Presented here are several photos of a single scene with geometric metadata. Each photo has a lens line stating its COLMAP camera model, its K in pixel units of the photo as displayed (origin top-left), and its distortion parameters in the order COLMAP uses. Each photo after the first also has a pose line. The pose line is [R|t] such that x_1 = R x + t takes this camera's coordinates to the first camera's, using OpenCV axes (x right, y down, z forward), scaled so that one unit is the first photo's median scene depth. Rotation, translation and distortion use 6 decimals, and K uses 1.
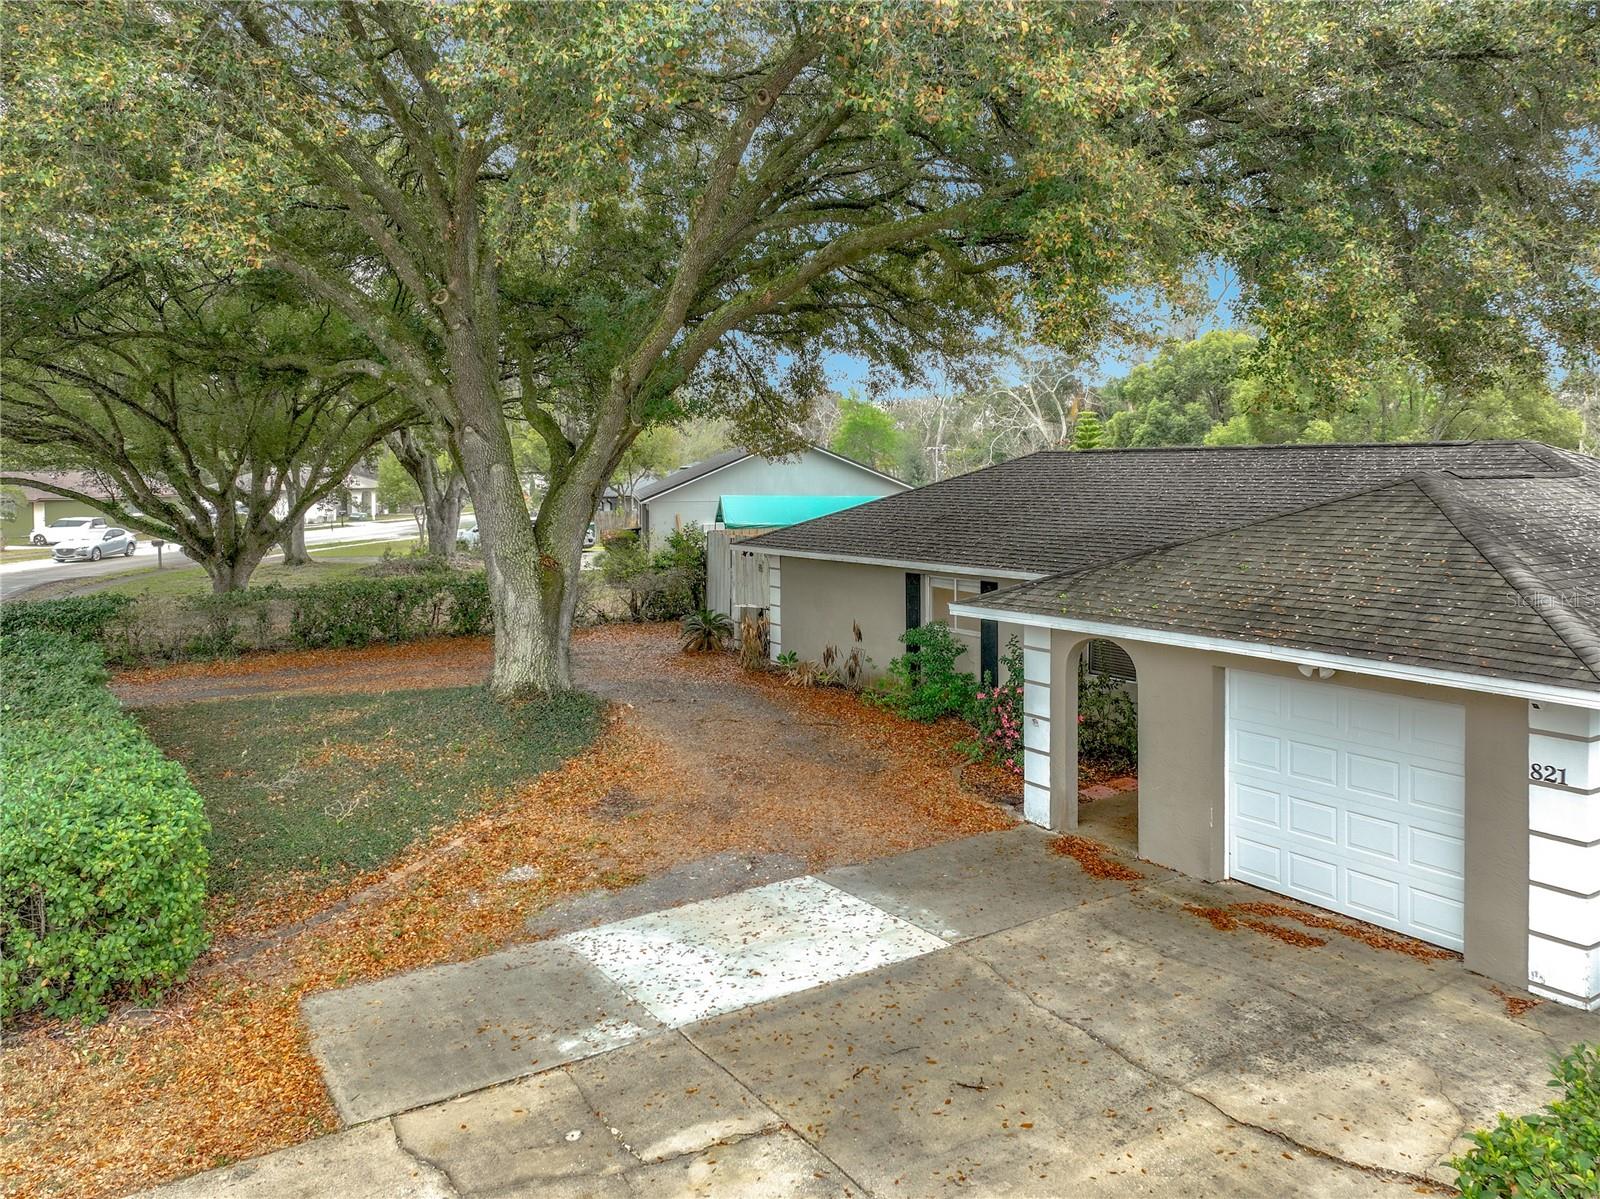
lens RADIAL K [[1184.0, 0, 798.0], [0, 1184.0, 547.5], [0, 0, 1]] dist [-0.025412, 0.009319]
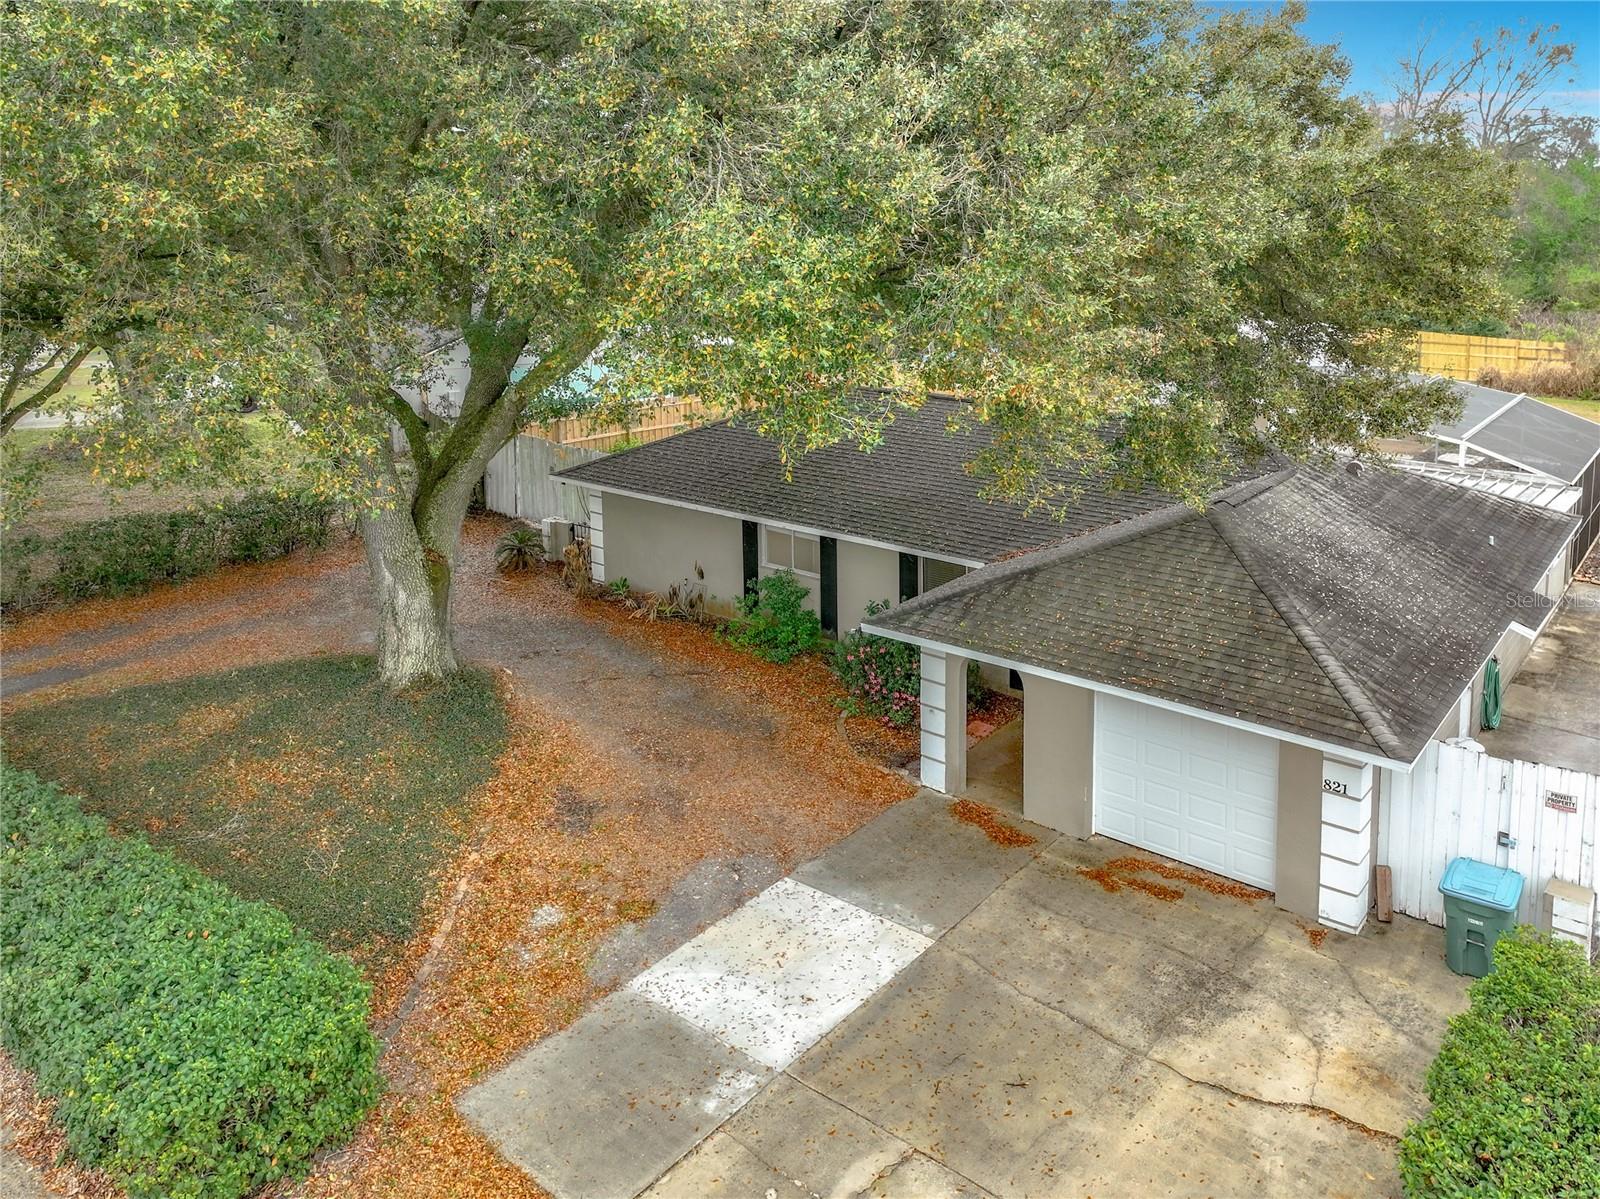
lens RADIAL K [[1203.2, 0, 803.3], [0, 1203.2, 411.0], [0, 0, 1]] dist [-0.003280, 0.001631]
pose [[0.954680, -0.057133, 0.292098, -0.384022], [0.028362, 0.994400, 0.101805, -0.410072], [-0.296279, -0.088907, 0.950954, -0.193556]]
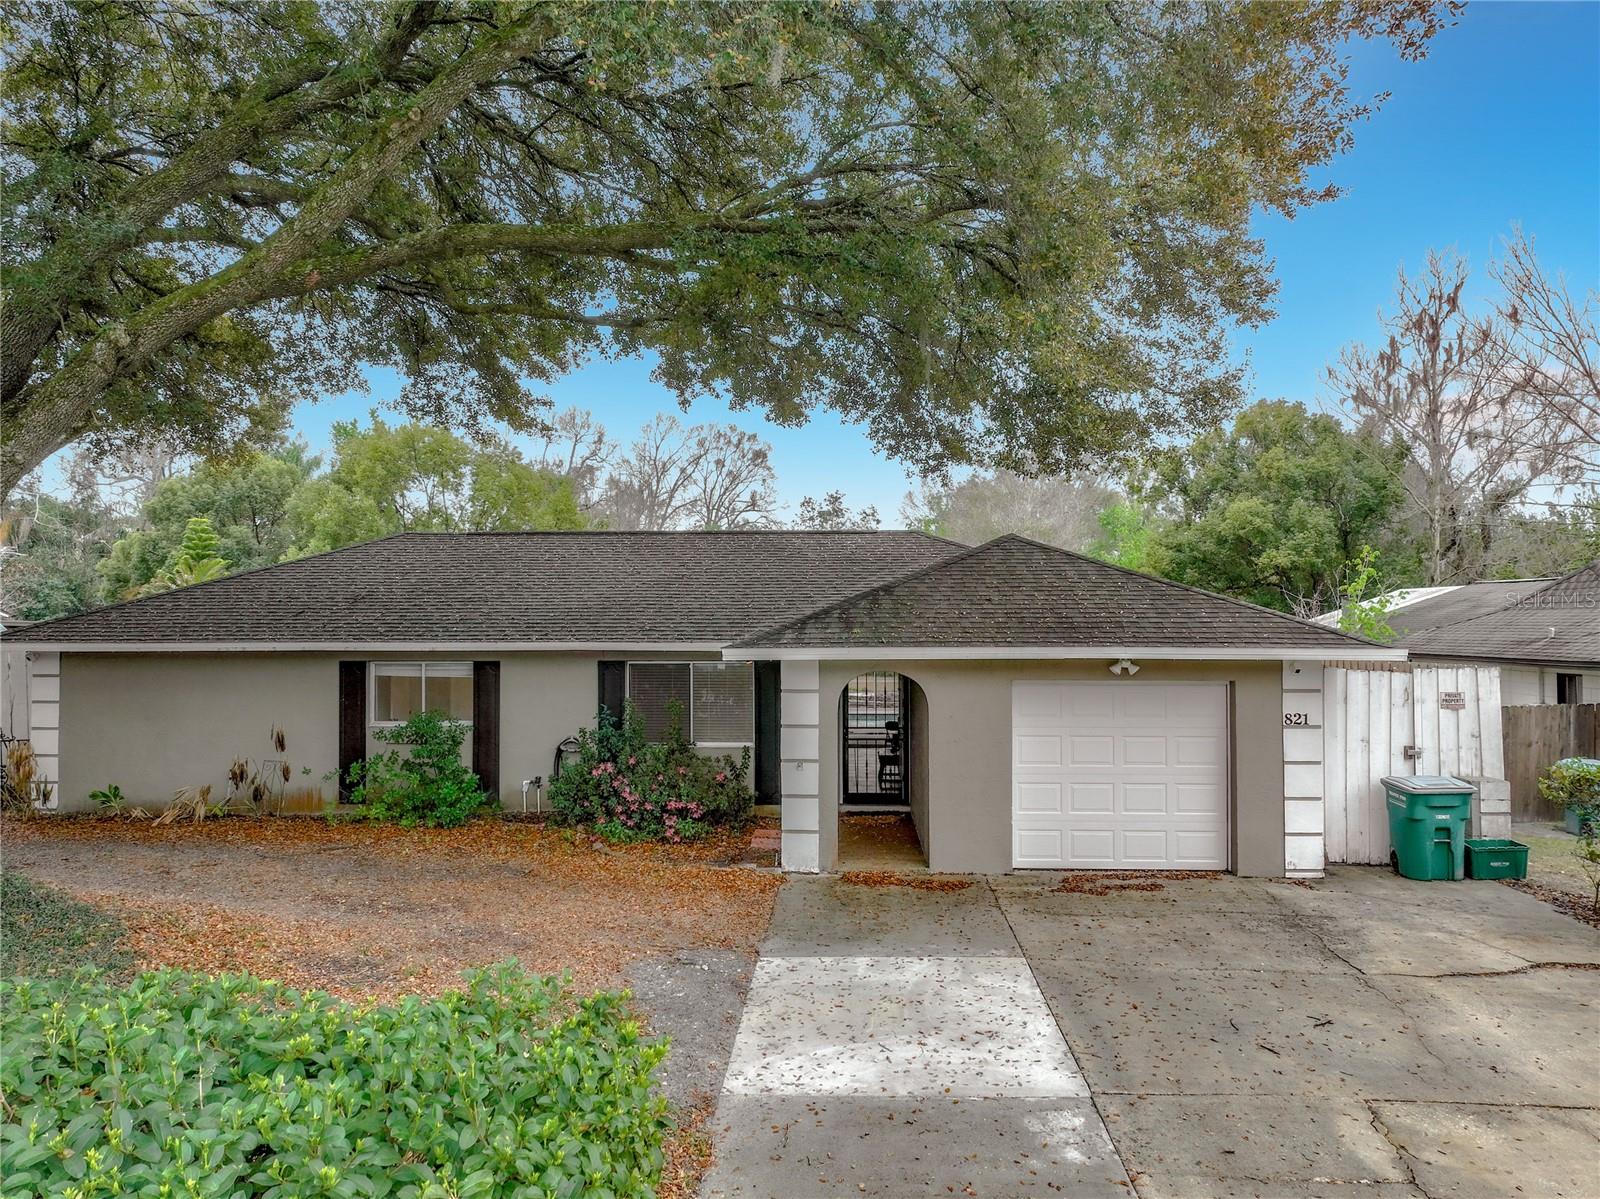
lens RADIAL K [[1128.0, 0, 775.1], [0, 1128.0, 599.4], [0, 0, 1]] dist [0.004049, 0.009826]
pose [[0.590823, 0.022540, 0.806486, -0.782402], [0.049006, 0.996761, -0.063760, 0.091622], [-0.805311, 0.077194, 0.587805, 0.610916]]
